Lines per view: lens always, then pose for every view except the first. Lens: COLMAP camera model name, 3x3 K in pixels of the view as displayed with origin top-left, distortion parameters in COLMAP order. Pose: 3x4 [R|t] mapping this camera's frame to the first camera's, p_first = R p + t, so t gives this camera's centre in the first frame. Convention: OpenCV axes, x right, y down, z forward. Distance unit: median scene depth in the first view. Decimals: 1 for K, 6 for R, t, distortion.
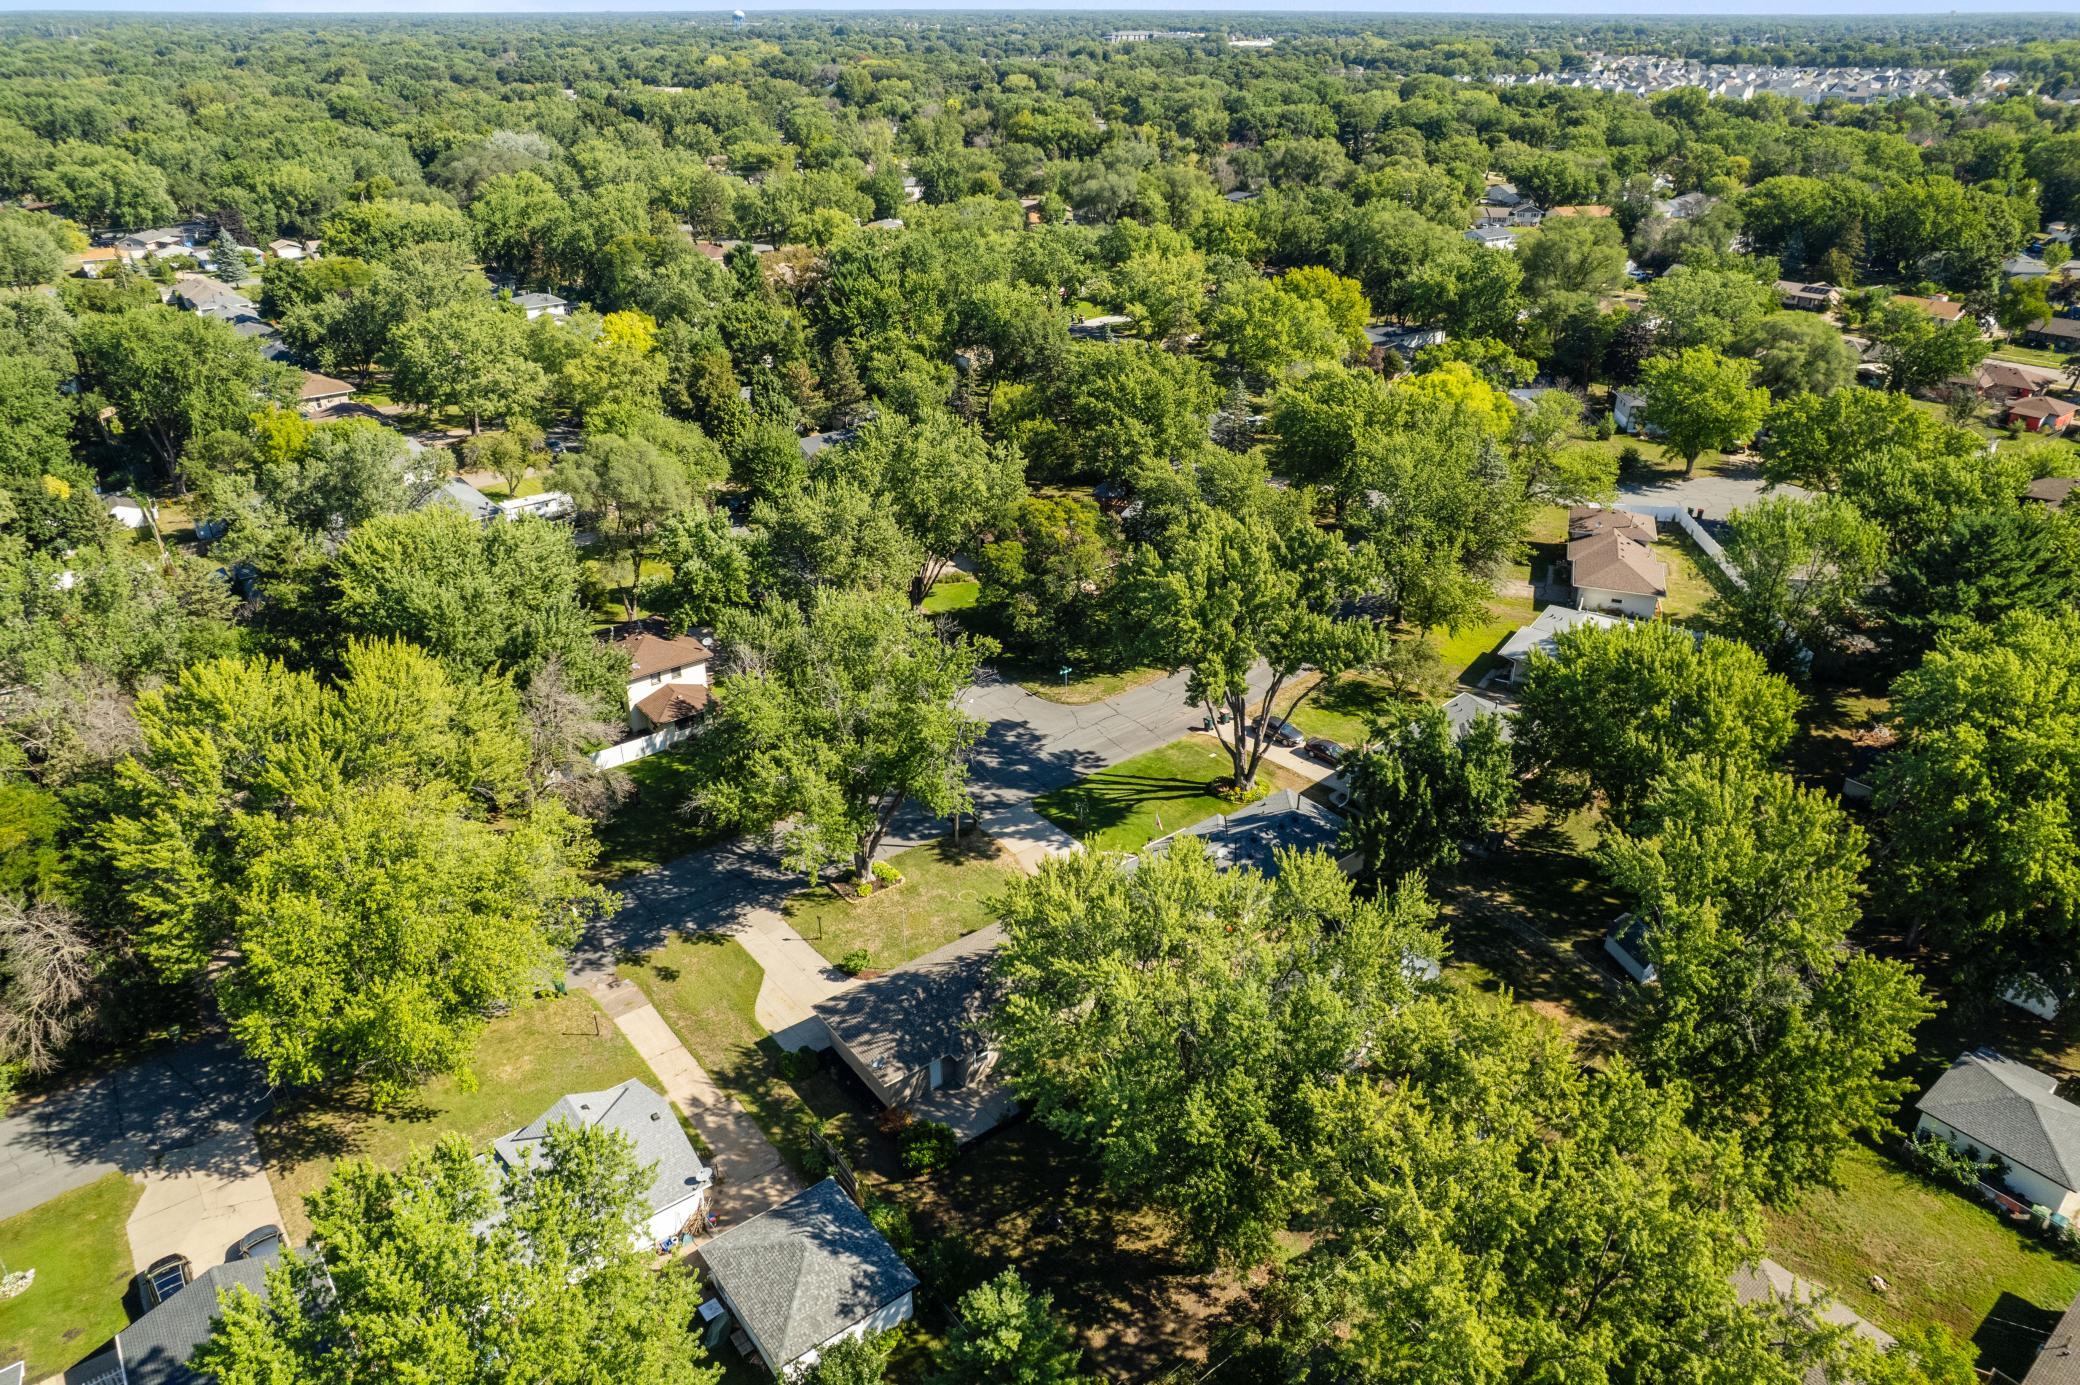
lens RADIAL K [[1286.1, 0, 1036.3], [0, 1286.1, 722.5], [0, 0, 1]] dist [-0.062787, 0.047801]
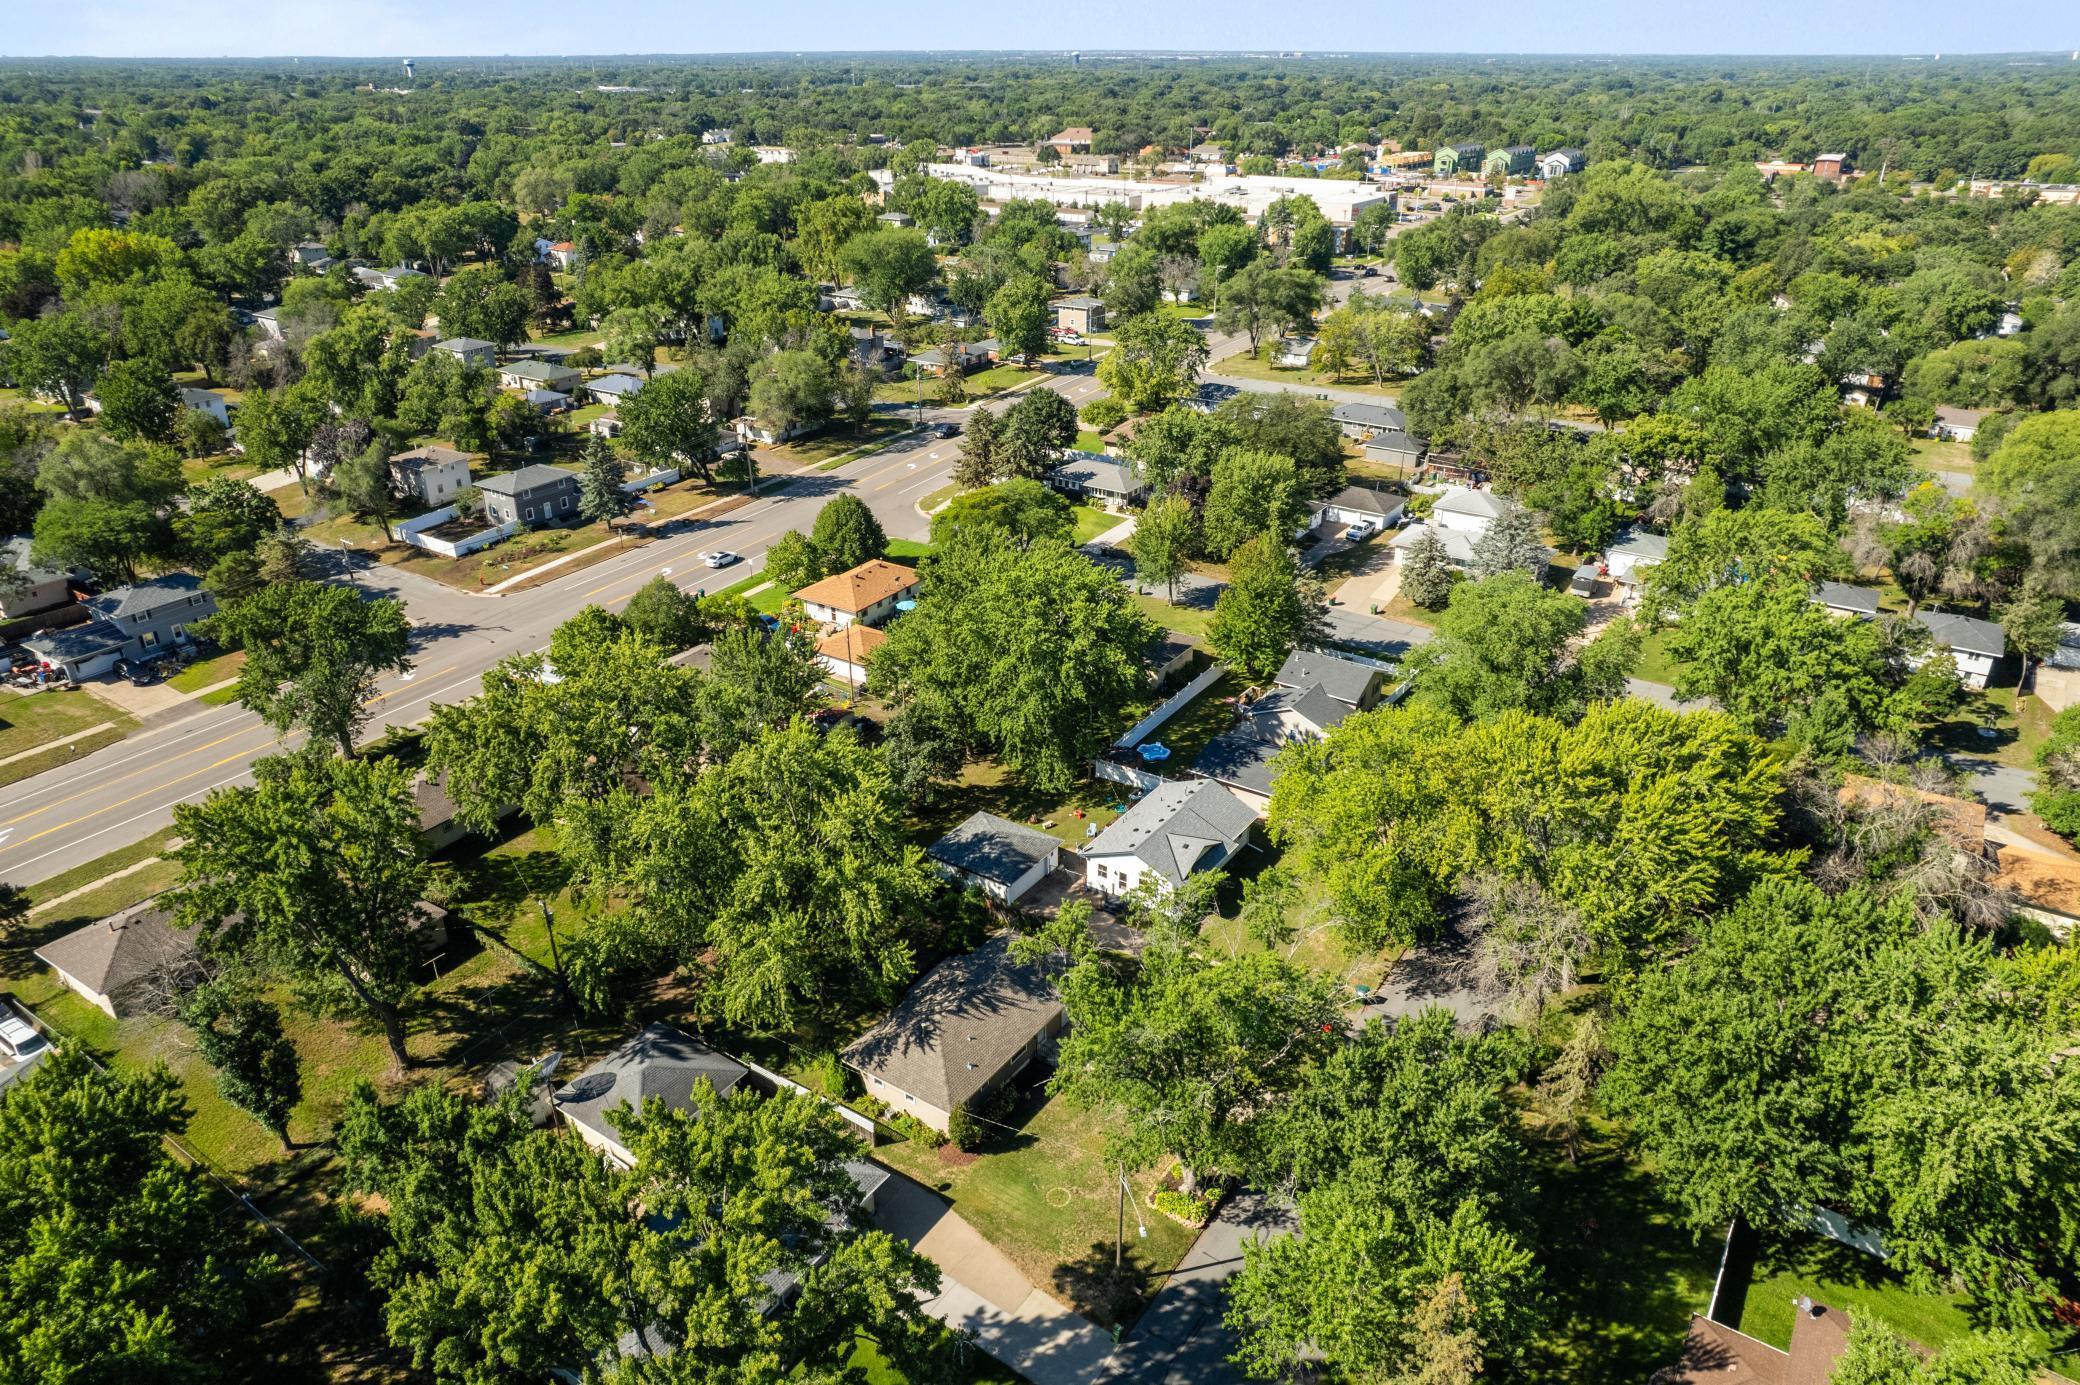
lens RADIAL K [[1286.1, 0, 1036.3], [0, 1286.1, 722.5], [0, 0, 1]] dist [-0.062787, 0.047801]
pose [[-0.950050, 0.151323, -0.272960, 0.180658], [-0.142904, 0.566611, 0.811499, -0.915365], [0.277461, 0.809971, -0.516684, 1.567922]]
